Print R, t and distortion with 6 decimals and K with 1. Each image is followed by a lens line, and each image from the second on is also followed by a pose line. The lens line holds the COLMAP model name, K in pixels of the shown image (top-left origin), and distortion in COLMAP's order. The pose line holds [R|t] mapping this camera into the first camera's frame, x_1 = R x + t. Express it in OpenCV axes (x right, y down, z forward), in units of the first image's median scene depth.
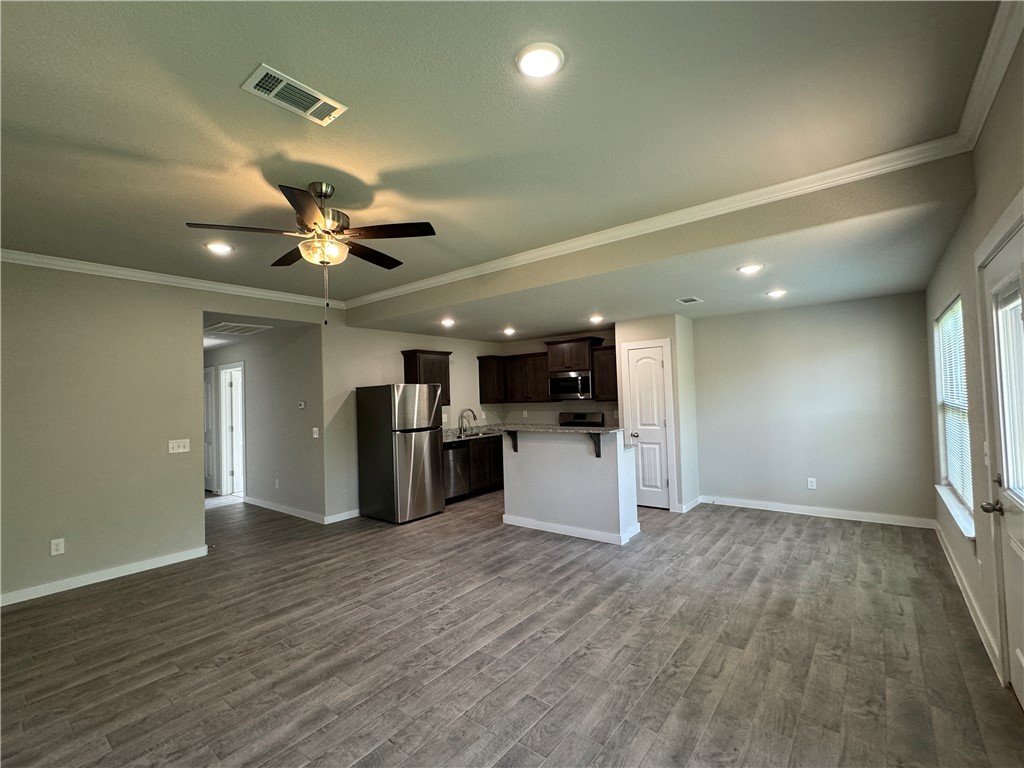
lens RADIAL K [[459.4, 0, 512.0], [0, 459.4, 384.0], [0, 0, 1]] dist [-0.003011, 0.000013]
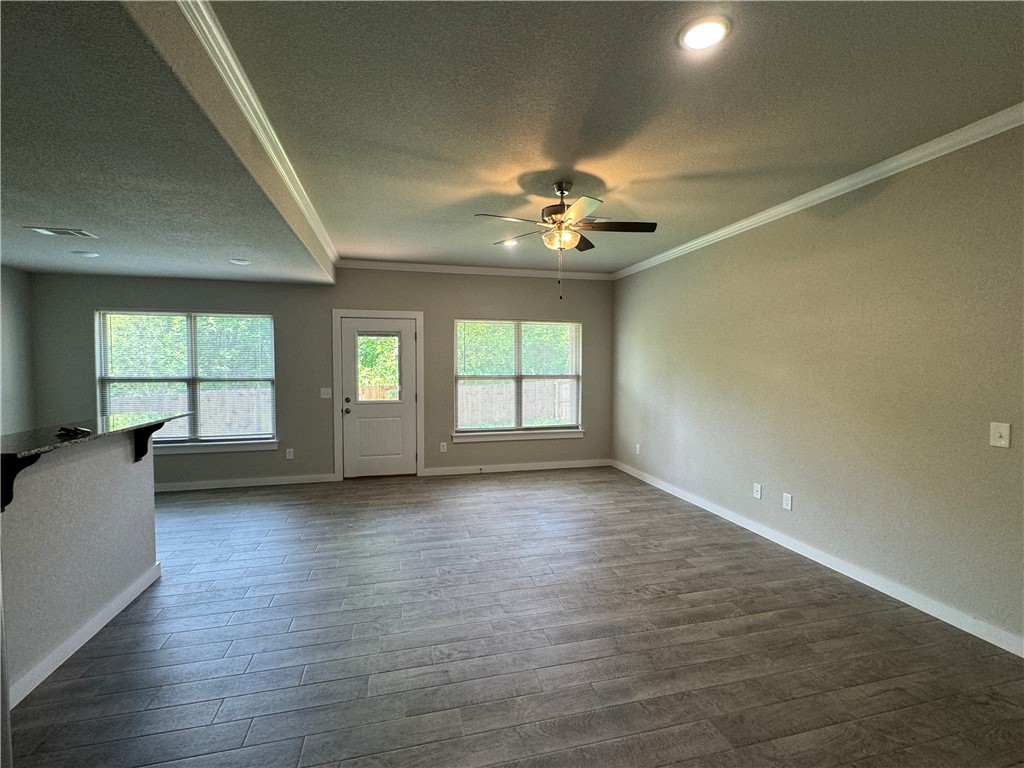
lens RADIAL K [[459.4, 0, 512.0], [0, 459.4, 384.0], [0, 0, 1]] dist [-0.003011, 0.000013]
pose [[-0.797157, 0.002242, 0.603768, -0.724524], [0.007288, 0.999956, 0.005910, 0.064089], [-0.603728, 0.009112, -0.797138, 1.431621]]
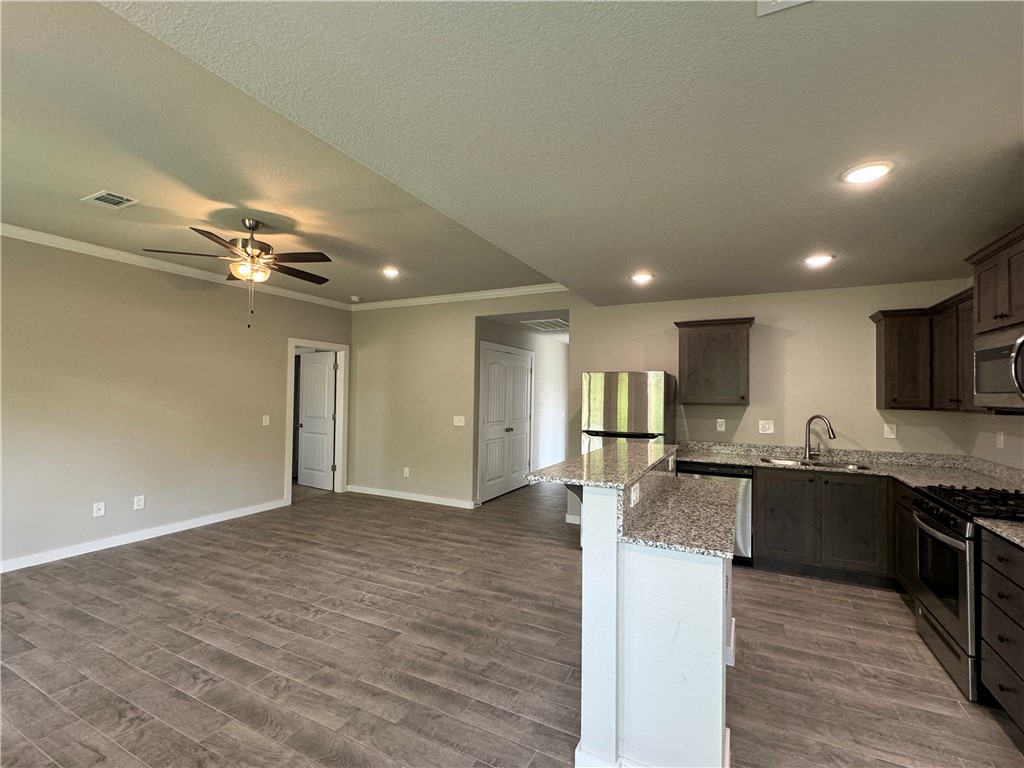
lens RADIAL K [[459.4, 0, 512.0], [0, 459.4, 384.0], [0, 0, 1]] dist [-0.003011, 0.000013]
pose [[0.201316, 0.011326, -0.979461, 0.706257], [0.005913, 0.999901, 0.012777, 0.013131], [0.979509, -0.008363, 0.201229, 1.010624]]
